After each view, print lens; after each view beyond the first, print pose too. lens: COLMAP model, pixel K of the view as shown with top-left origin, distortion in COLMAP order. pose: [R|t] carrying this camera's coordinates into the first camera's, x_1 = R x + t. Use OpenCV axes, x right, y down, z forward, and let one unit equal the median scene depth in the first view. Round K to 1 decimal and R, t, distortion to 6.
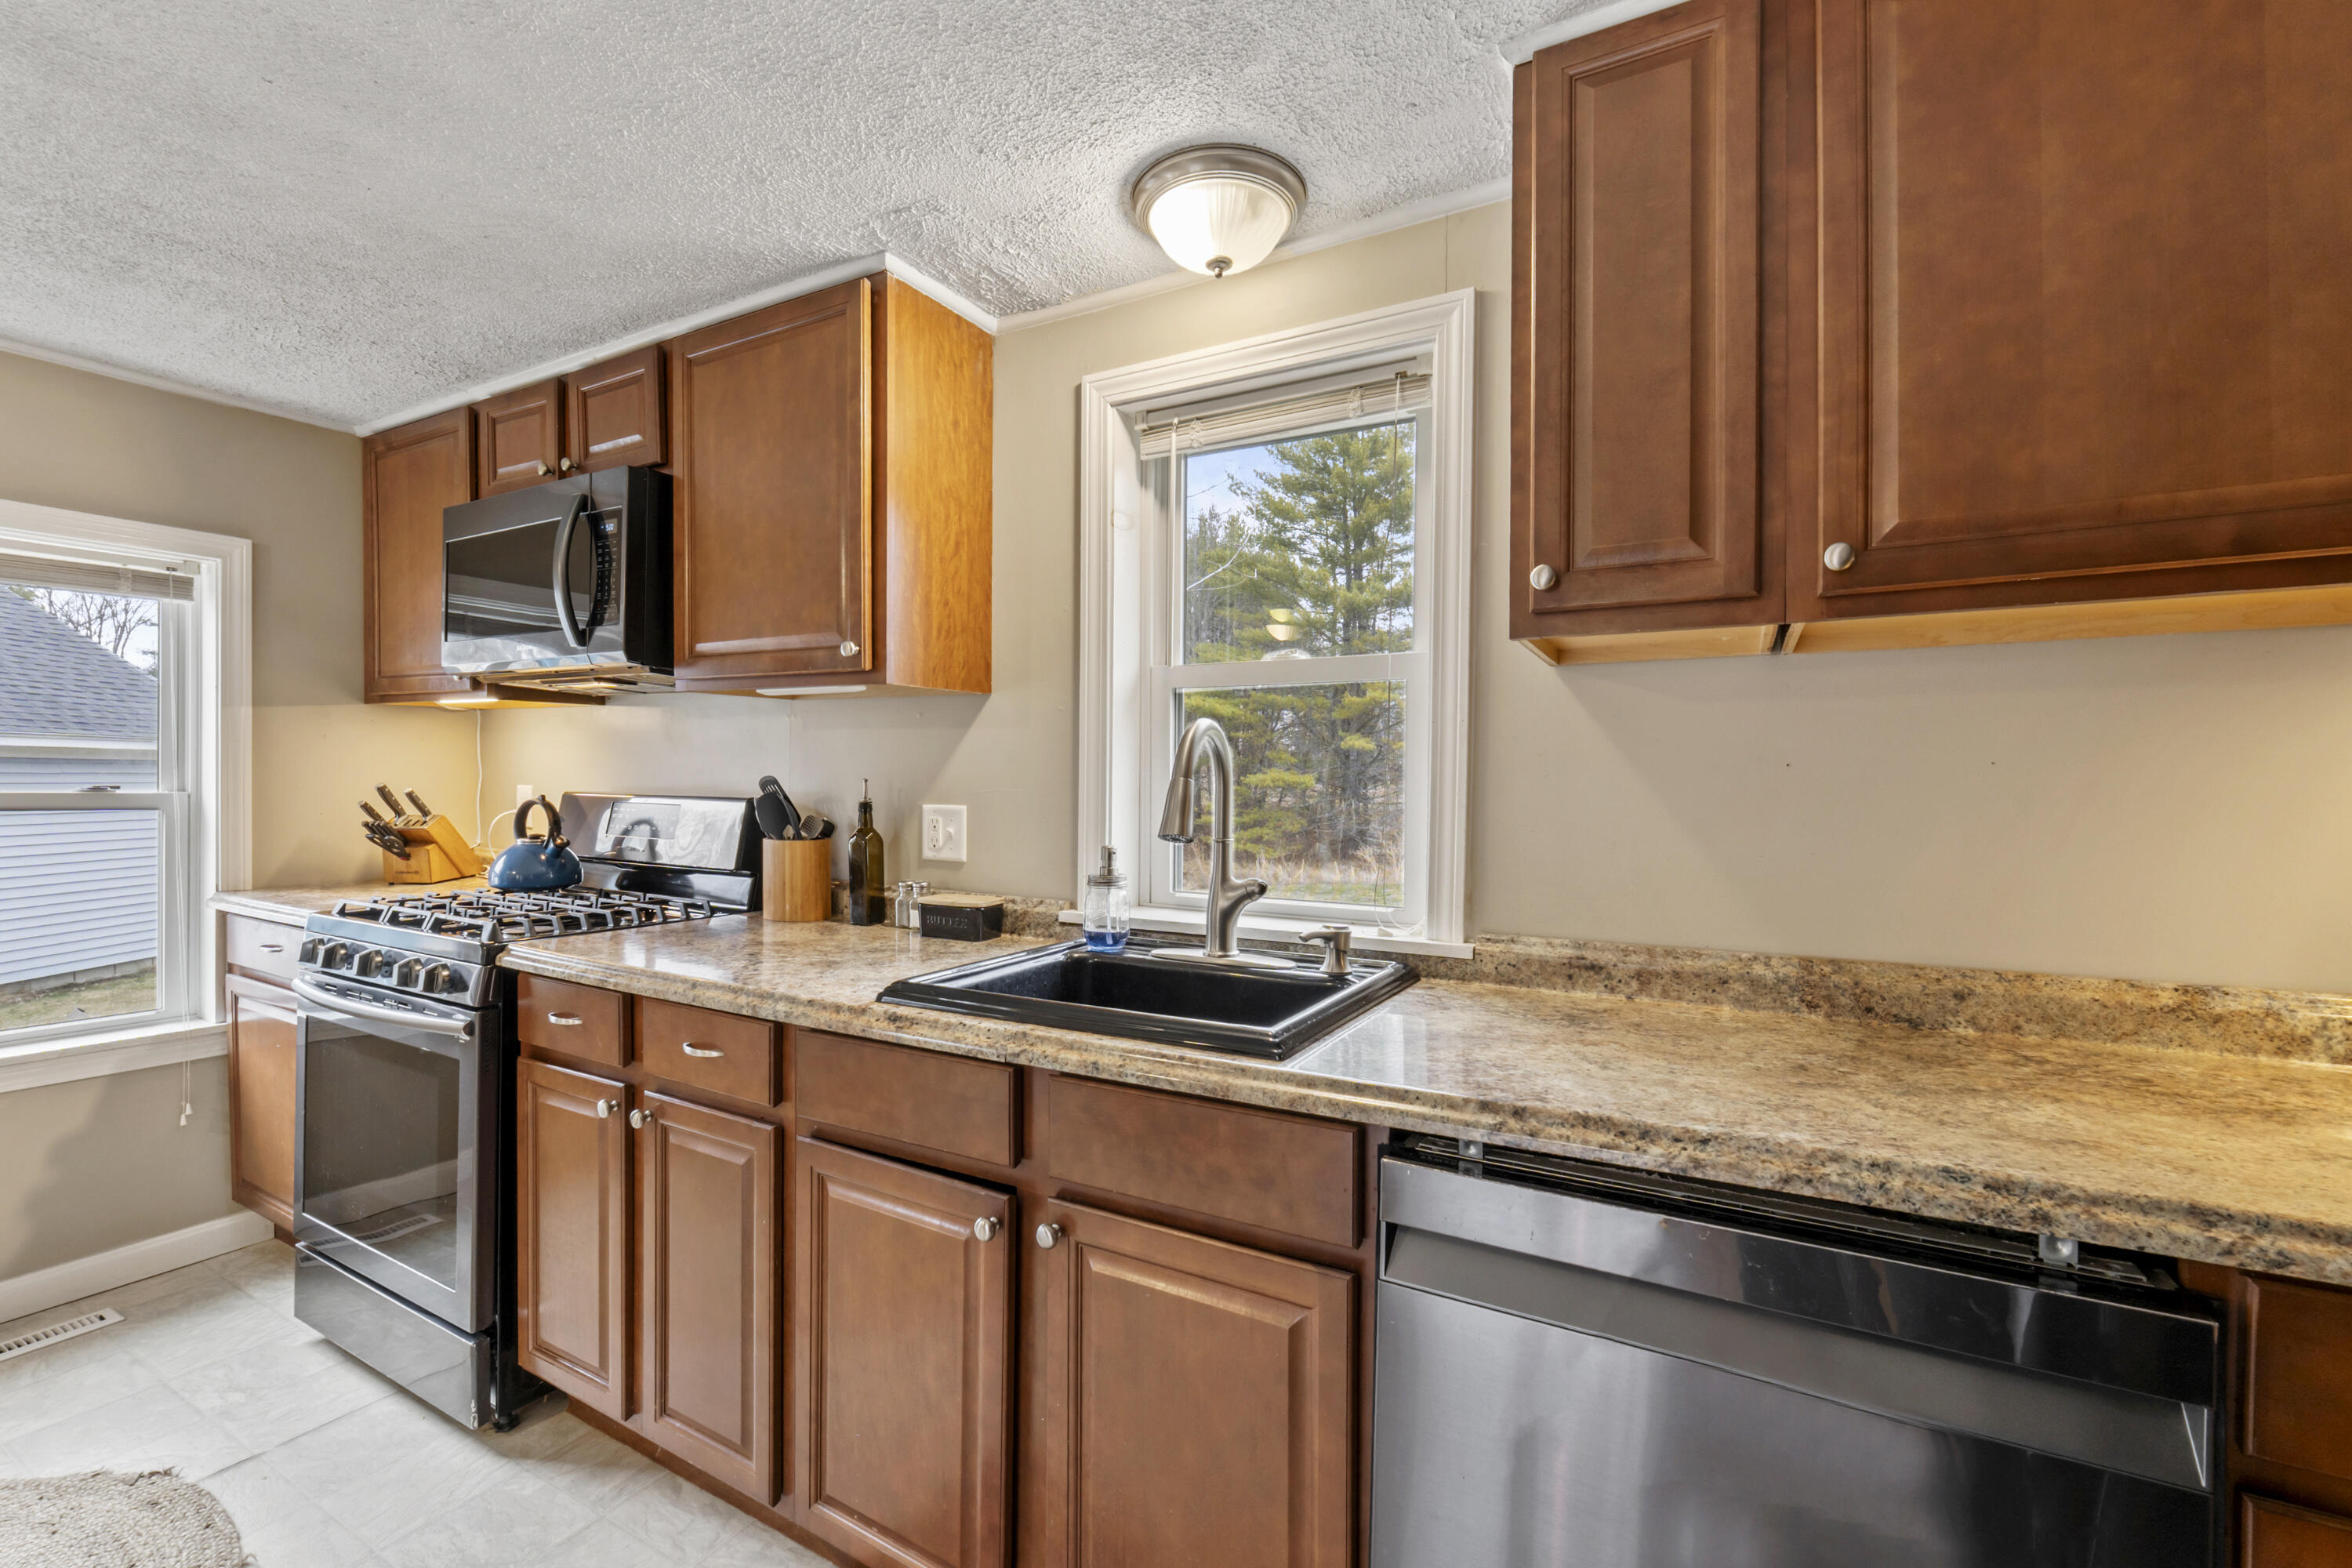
lens RADIAL K [[985.7, 0, 1183.2], [0, 985.7, 790.3], [0, 0, 1]] dist [-0.010195, 0.000555]
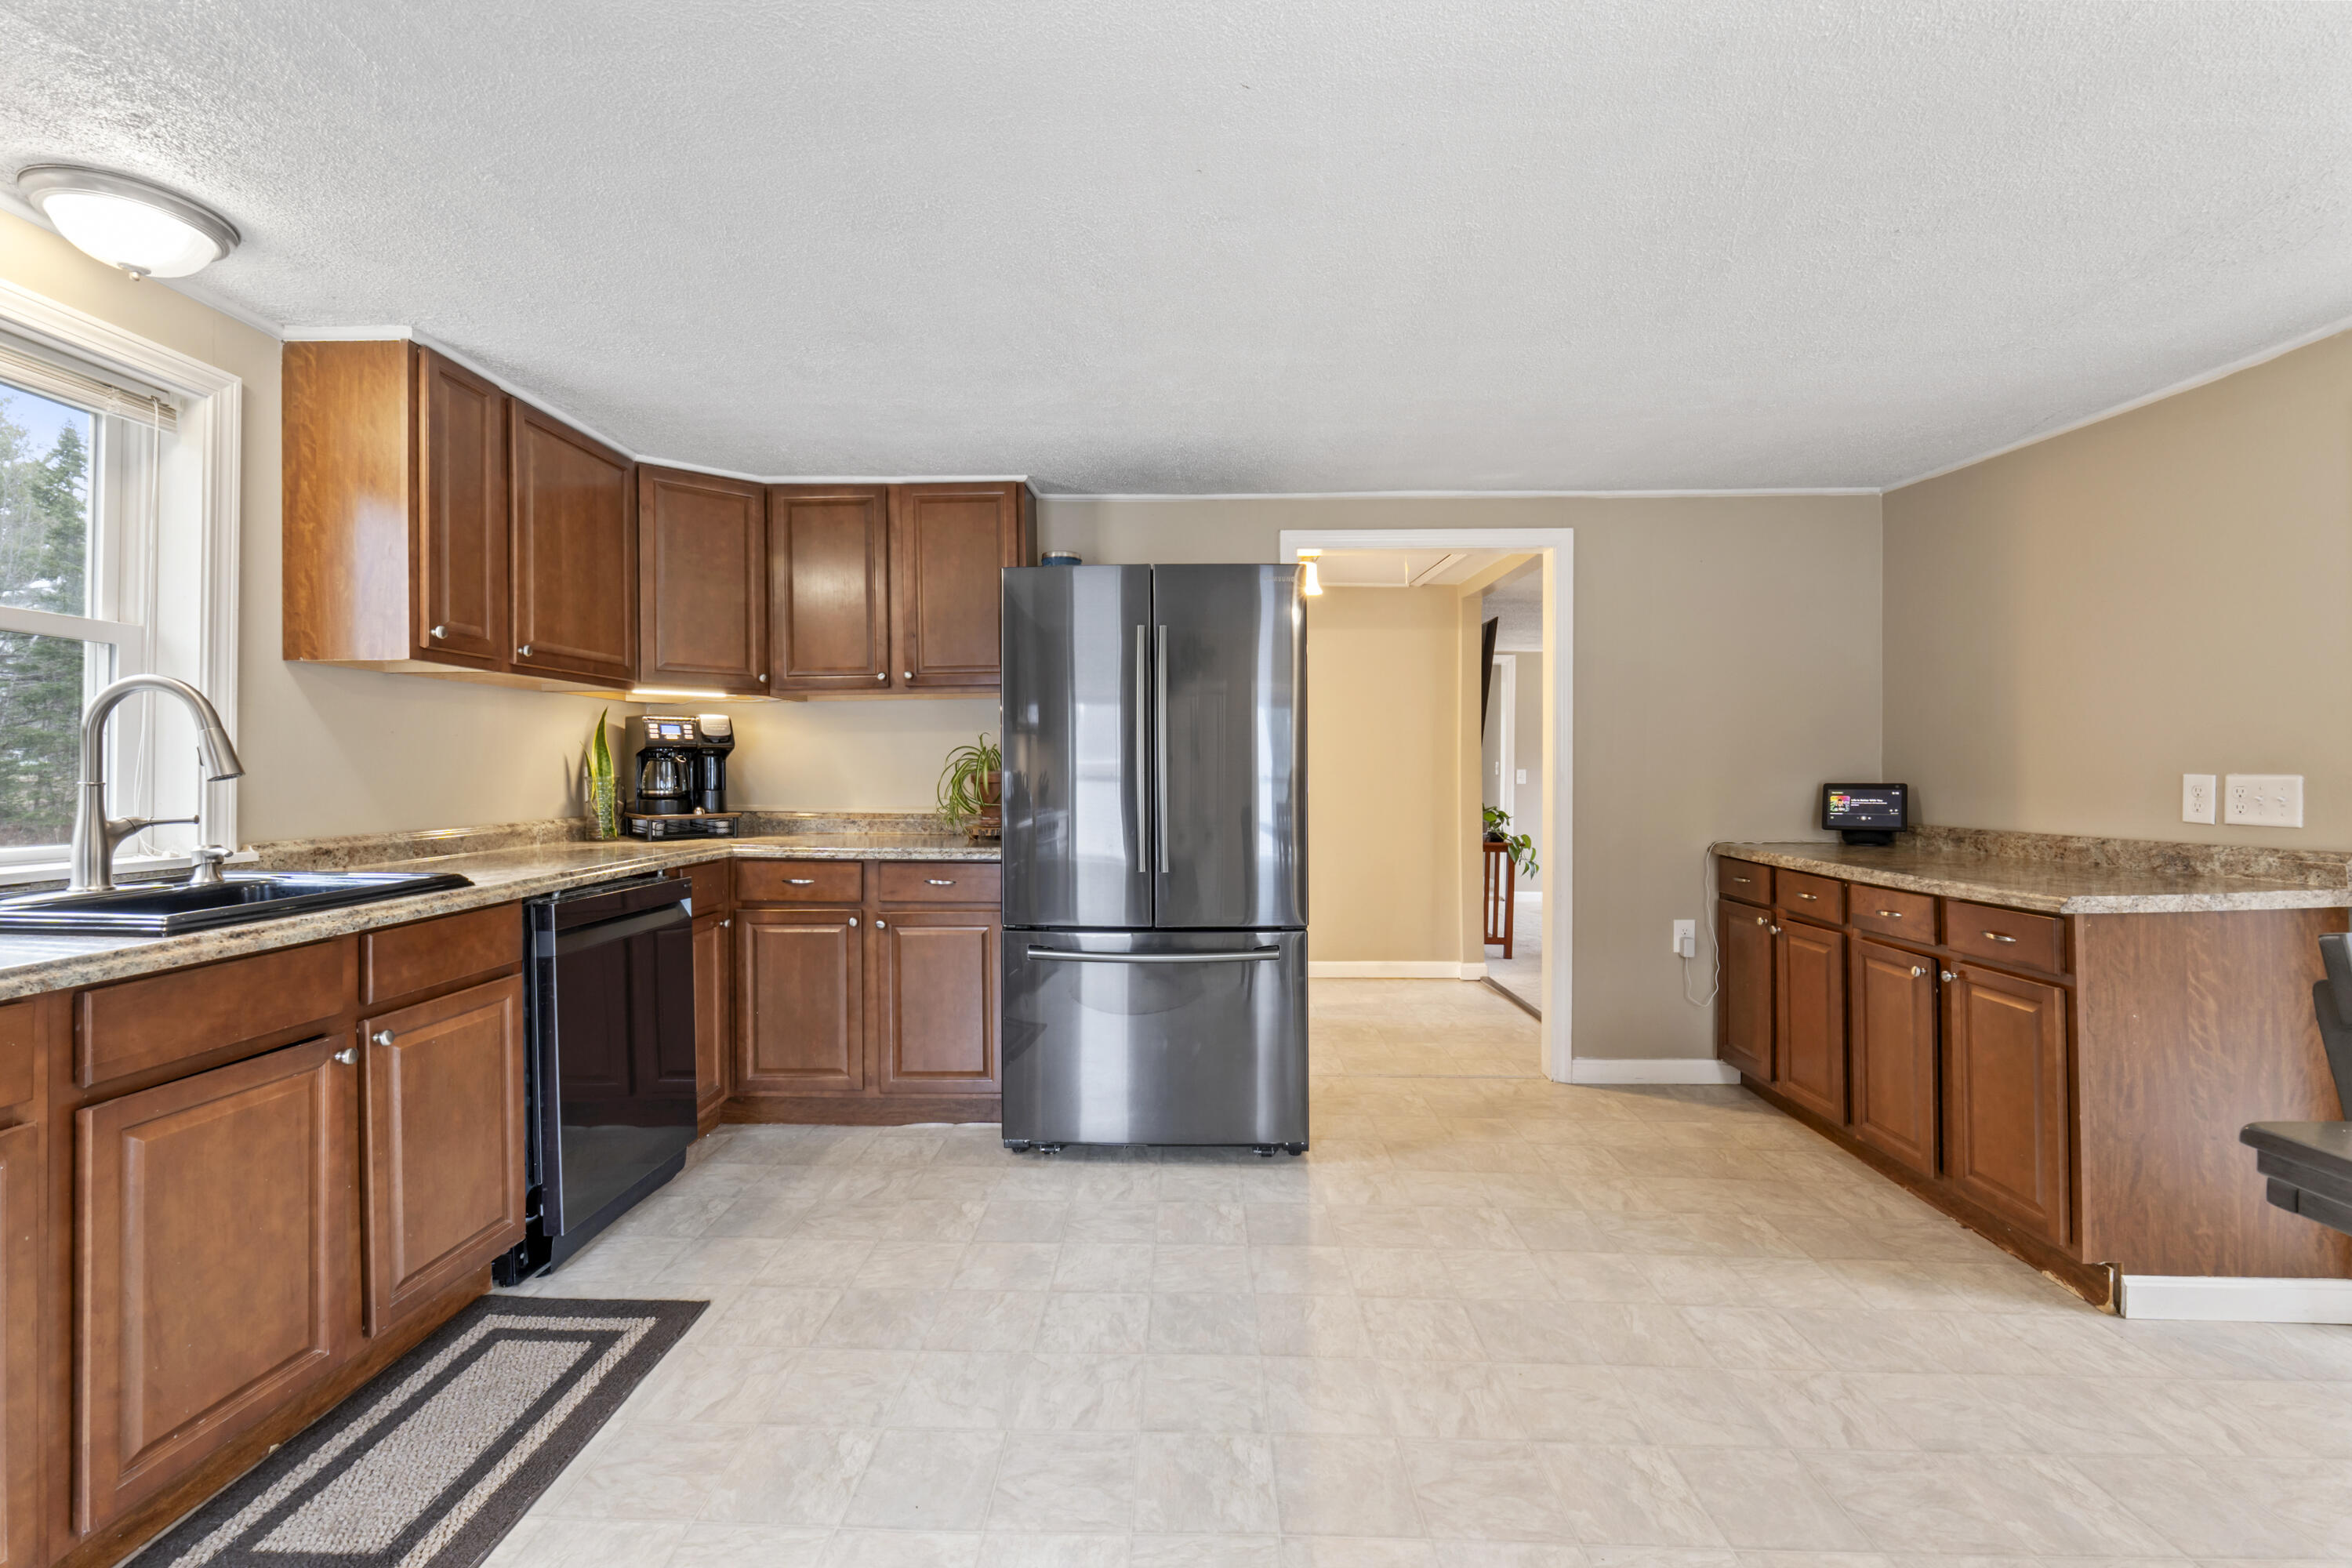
lens RADIAL K [[985.7, 0, 1167.9], [0, 985.7, 778.8], [0, 0, 1]] dist [-0.010195, 0.000555]
pose [[-0.463635, -0.014223, 0.885912, -1.440010], [0.000378, 0.999868, 0.016250, 0.028572], [-0.886026, 0.007869, -0.463568, 0.457308]]
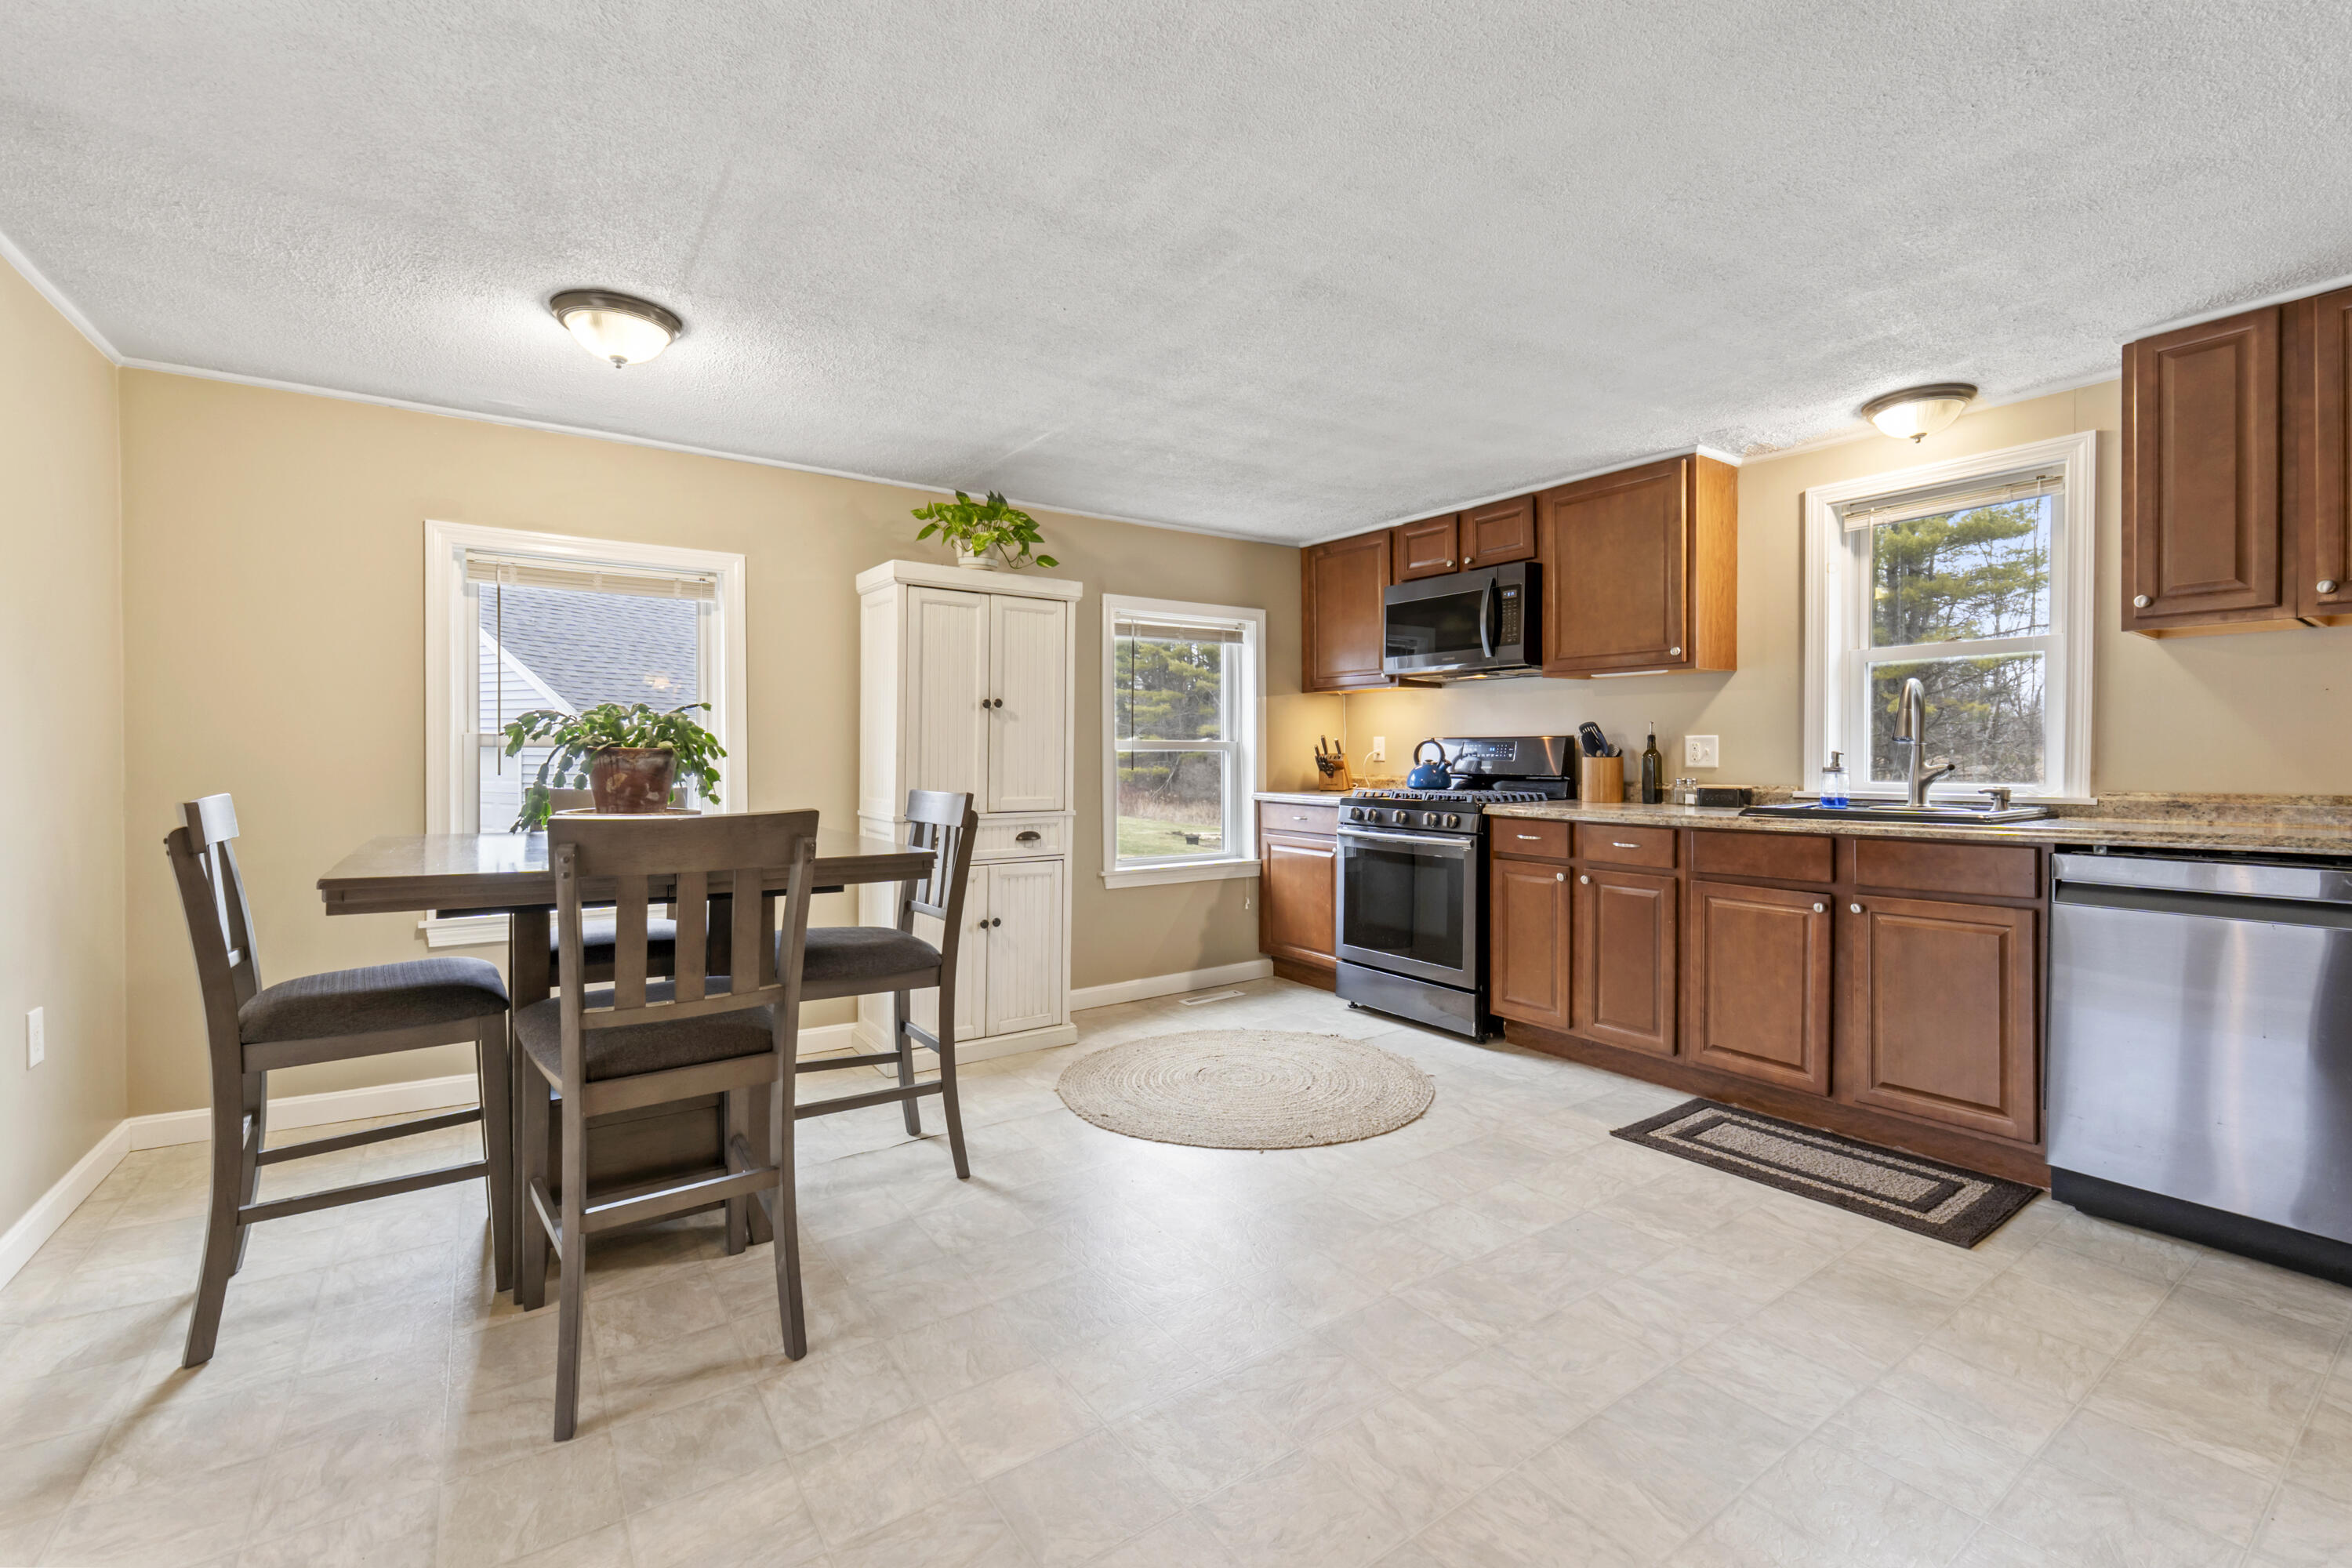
lens RADIAL K [[985.7, 0, 1168.3], [0, 985.7, 771.9], [0, 0, 1]] dist [-0.010195, 0.000555]
pose [[0.894586, -0.005033, -0.446868, -0.396469], [0.006561, 0.999977, 0.001873, 0.089113], [0.446848, -0.004607, 0.894598, -1.261108]]
